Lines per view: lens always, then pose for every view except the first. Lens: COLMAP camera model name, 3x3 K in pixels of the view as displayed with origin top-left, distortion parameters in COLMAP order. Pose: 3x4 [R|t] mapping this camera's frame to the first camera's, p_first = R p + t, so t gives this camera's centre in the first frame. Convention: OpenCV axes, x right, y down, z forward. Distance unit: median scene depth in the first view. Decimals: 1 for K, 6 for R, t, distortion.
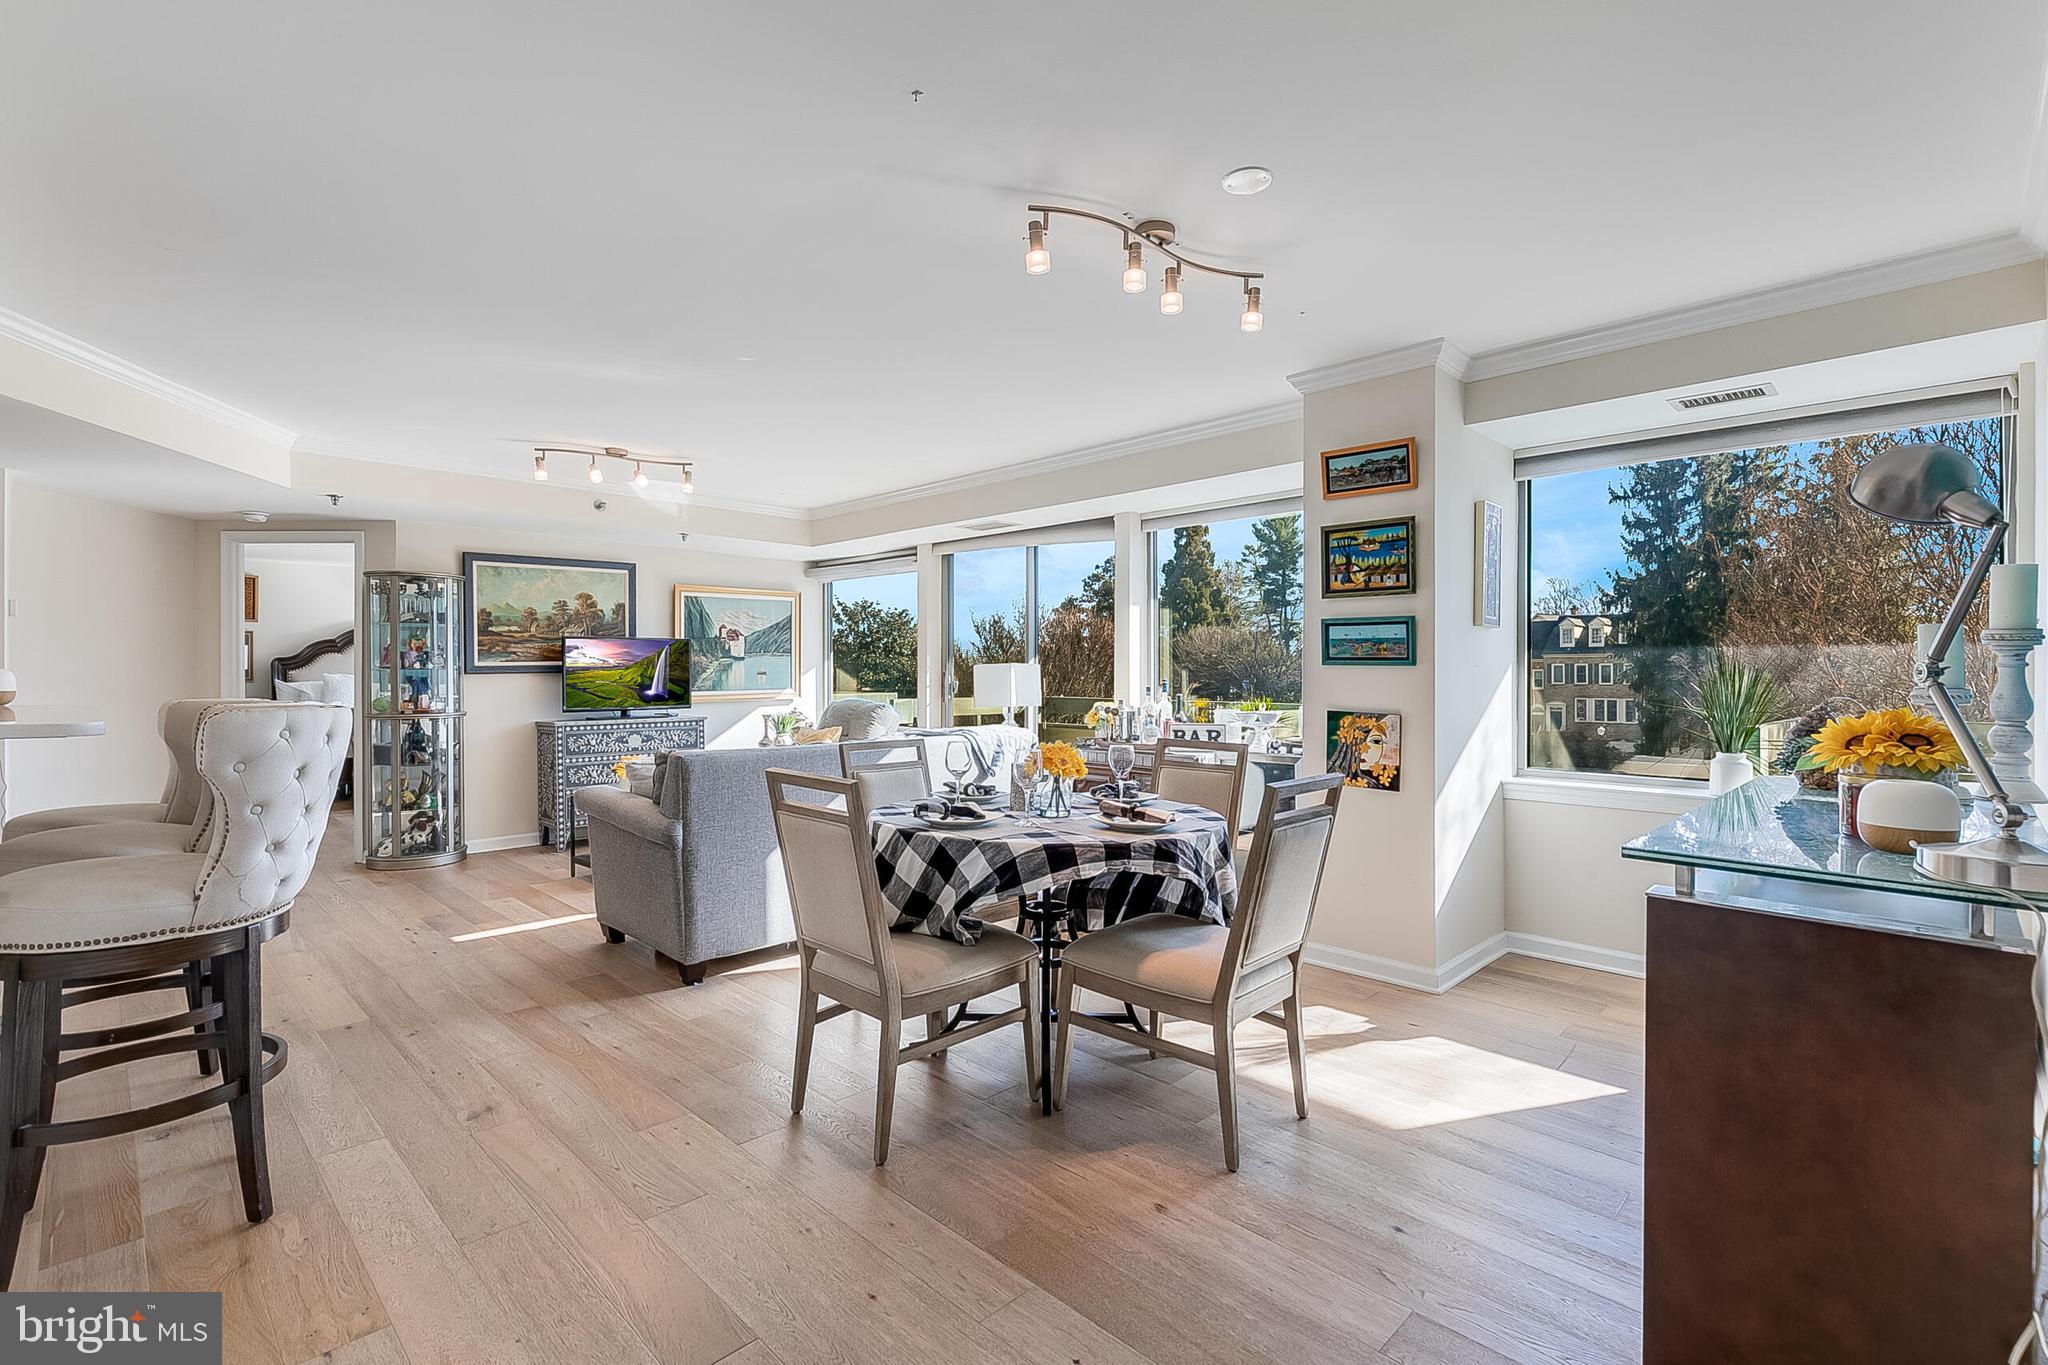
lens RADIAL K [[921.7, 0, 1029.4], [0, 921.7, 678.4], [0, 0, 1]] dist [0.005339, -0.000647]
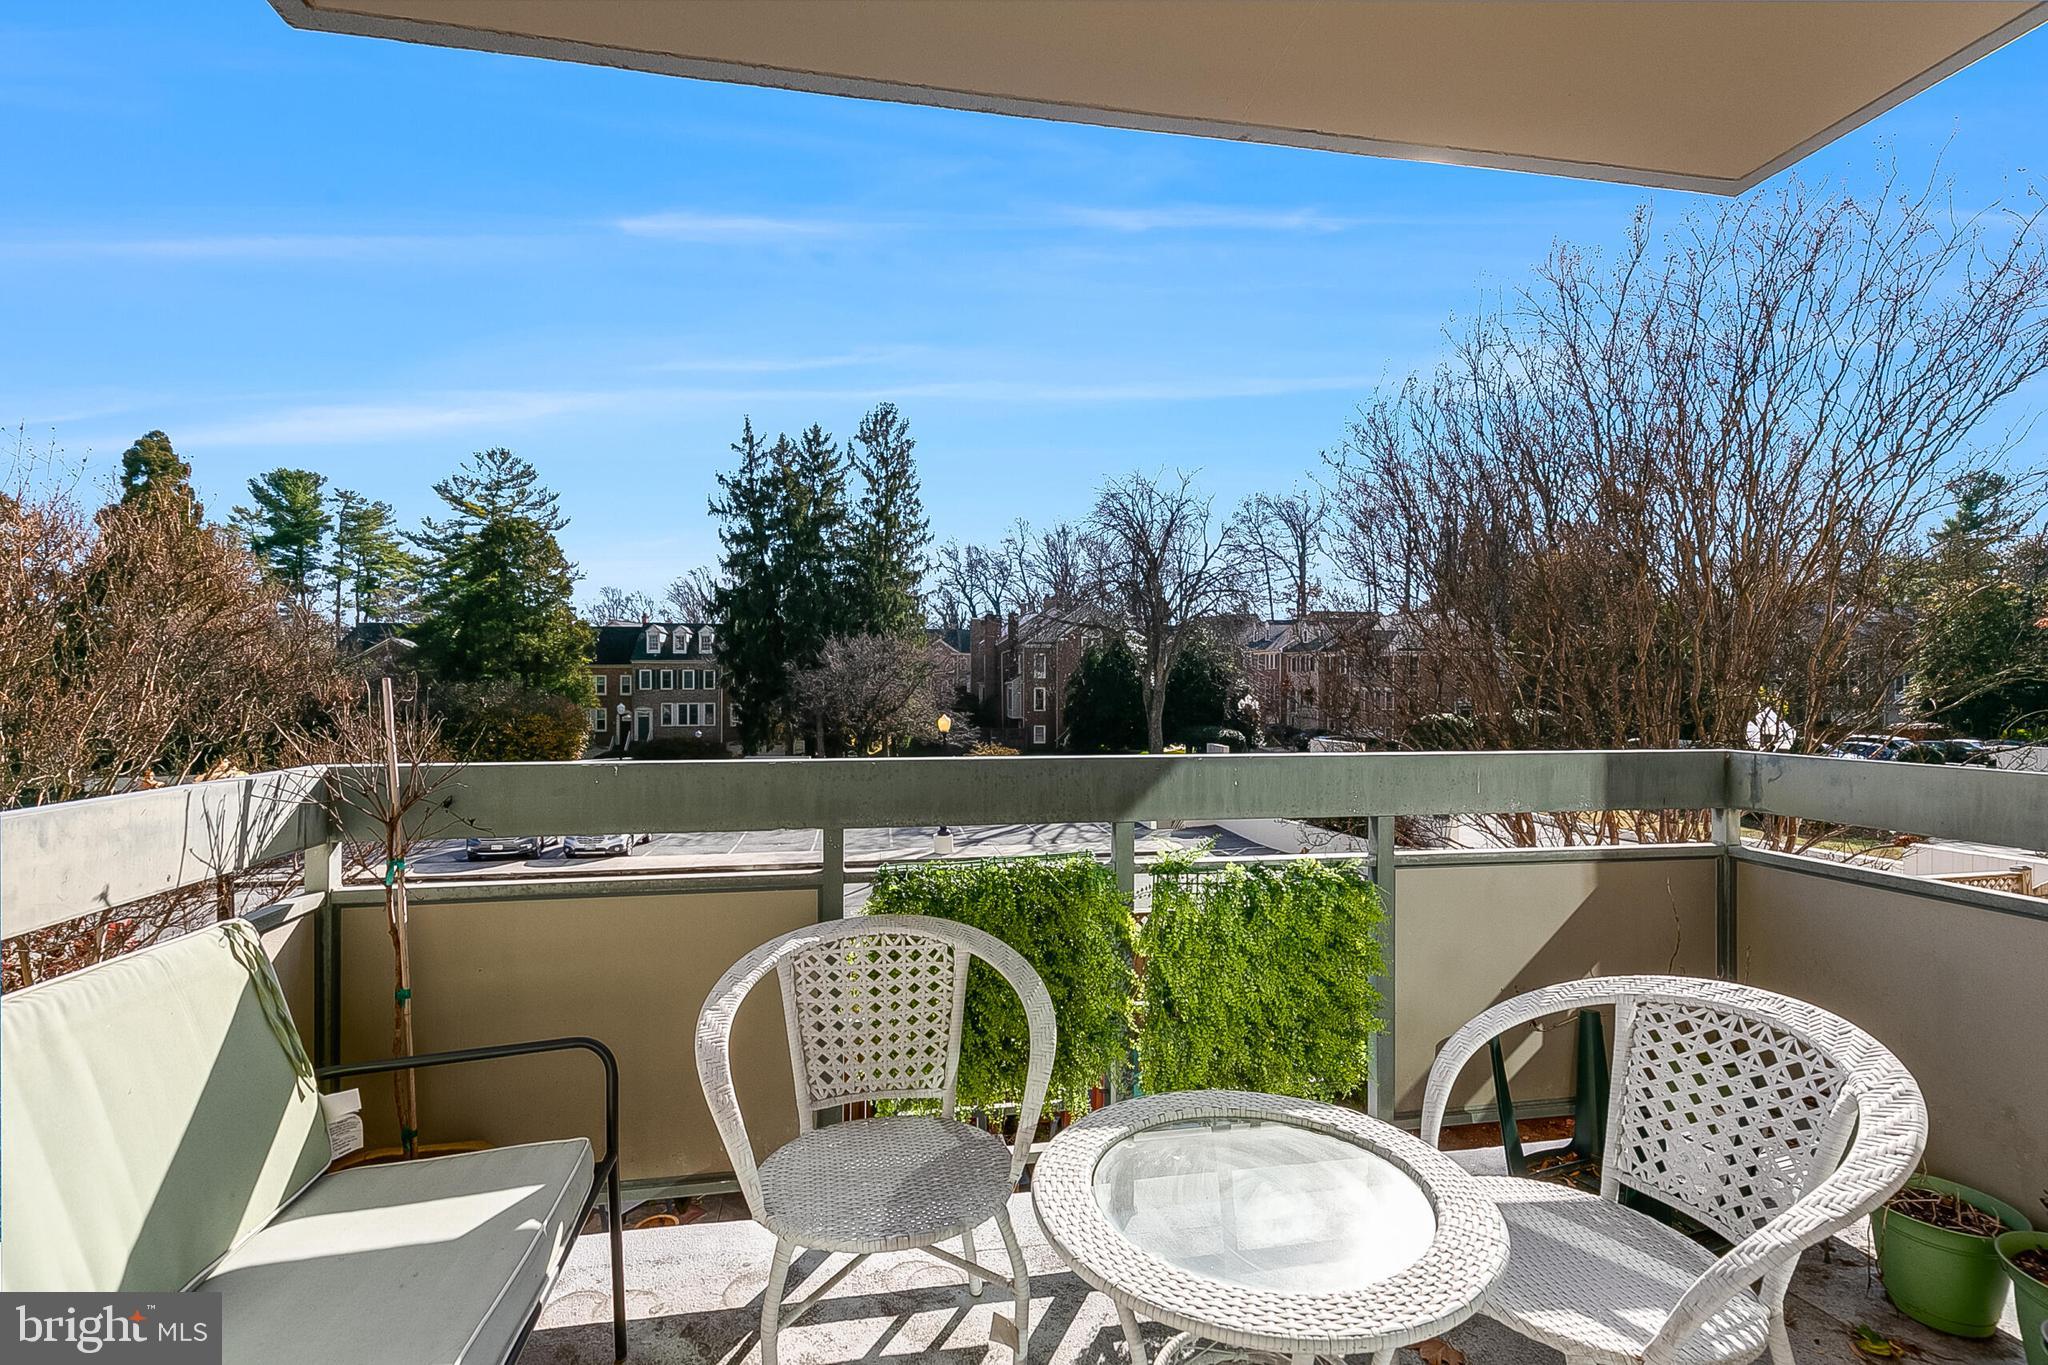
lens RADIAL K [[921.7, 0, 1024.9], [0, 921.7, 682.2], [0, 0, 1]] dist [0.005339, -0.000647]
pose [[0.579490, -0.002317, 0.814976, -0.149415], [0.004375, 0.999990, -0.000268, -0.004446], [-0.814967, 0.003720, 0.579495, 1.761994]]
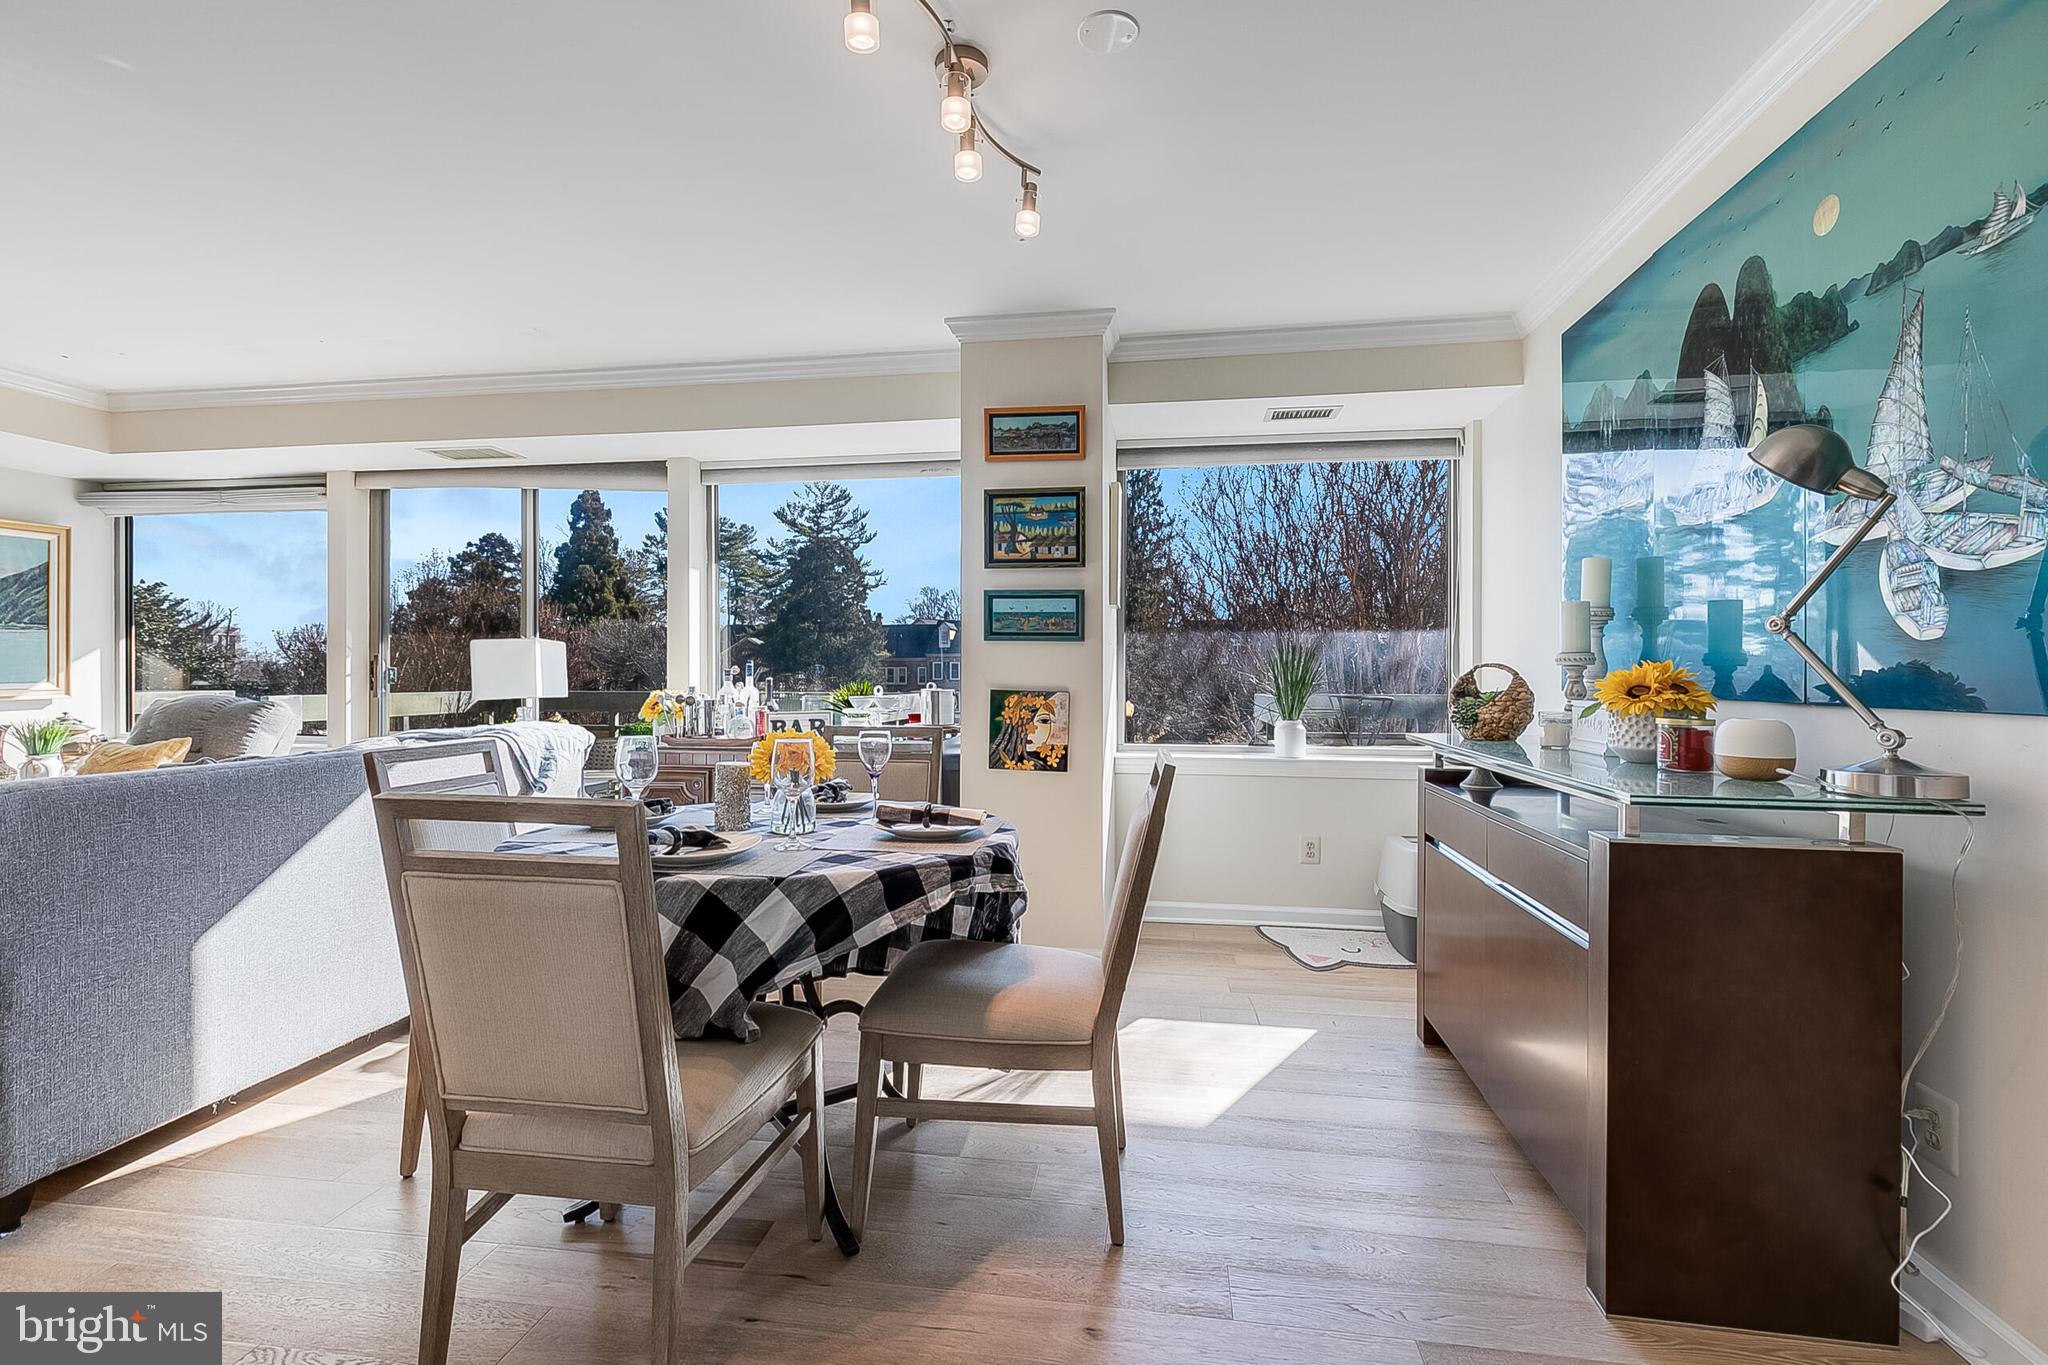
lens RADIAL K [[921.7, 0, 1023.9], [0, 921.7, 676.9], [0, 0, 1]] dist [0.005339, -0.000647]
pose [[0.811449, -0.005079, 0.584401, -0.191987], [0.004708, 0.999987, 0.002154, 0.020502], [-0.584404, 0.001004, 0.811462, 0.235950]]
